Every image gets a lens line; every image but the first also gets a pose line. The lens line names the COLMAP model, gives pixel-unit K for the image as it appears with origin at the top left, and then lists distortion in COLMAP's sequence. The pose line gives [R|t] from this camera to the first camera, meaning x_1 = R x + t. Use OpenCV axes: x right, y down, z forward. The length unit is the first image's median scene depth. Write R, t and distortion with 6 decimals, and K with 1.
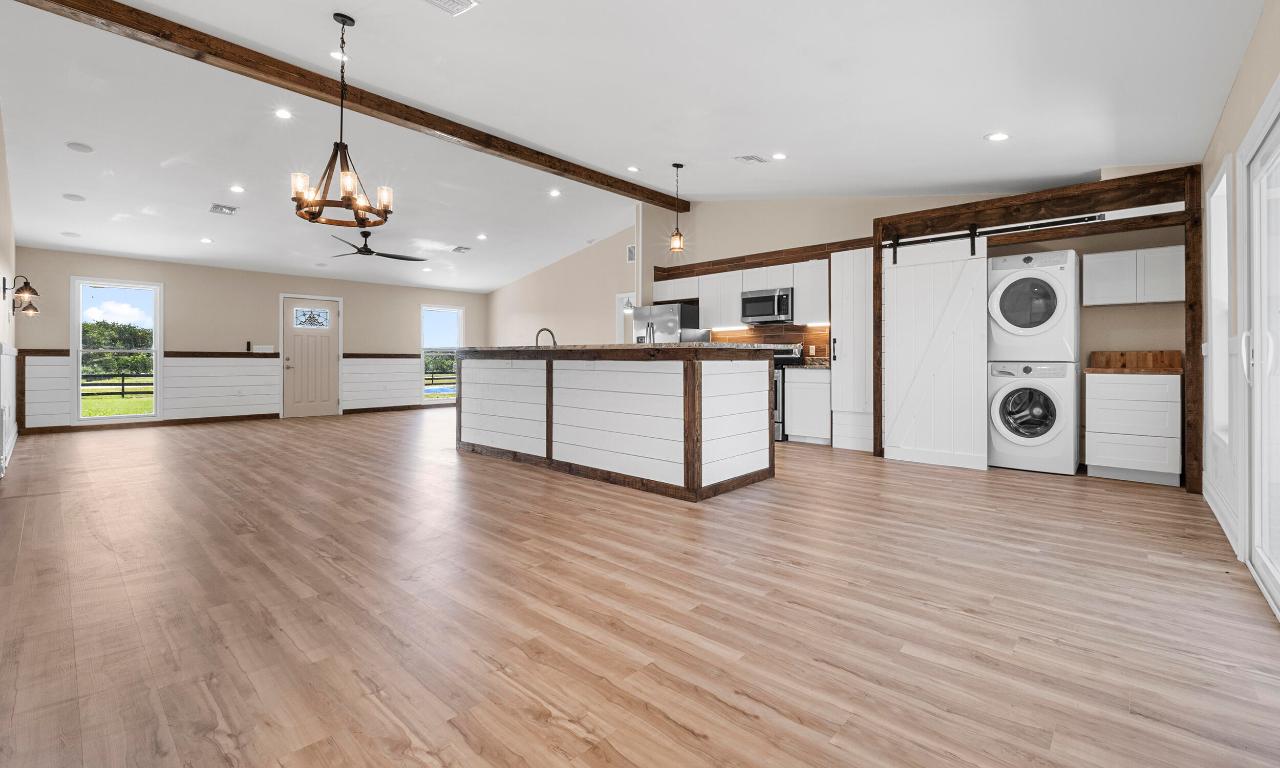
lens RADIAL K [[540.9, 0, 638.0], [0, 540.9, 355.0], [0, 0, 1]] dist [-0.001735, -0.000367]
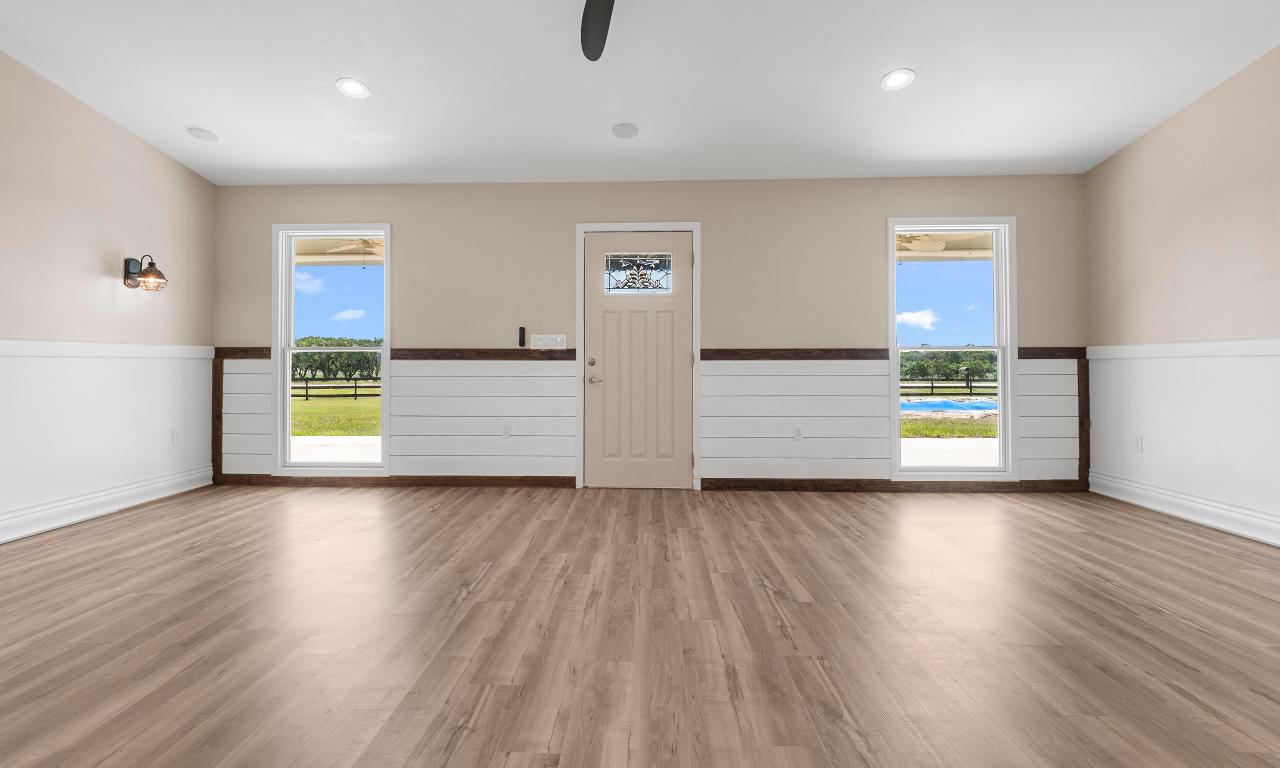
lens RADIAL K [[554.0, 0, 636.5], [0, 554.0, 358.3], [0, 0, 1]] dist [-0.003792, -0.000967]
pose [[0.633554, -0.016685, -0.773519, -0.262664], [0.008746, 0.999858, -0.014404, 0.011674], [0.773649, 0.002360, 0.633610, 0.759501]]
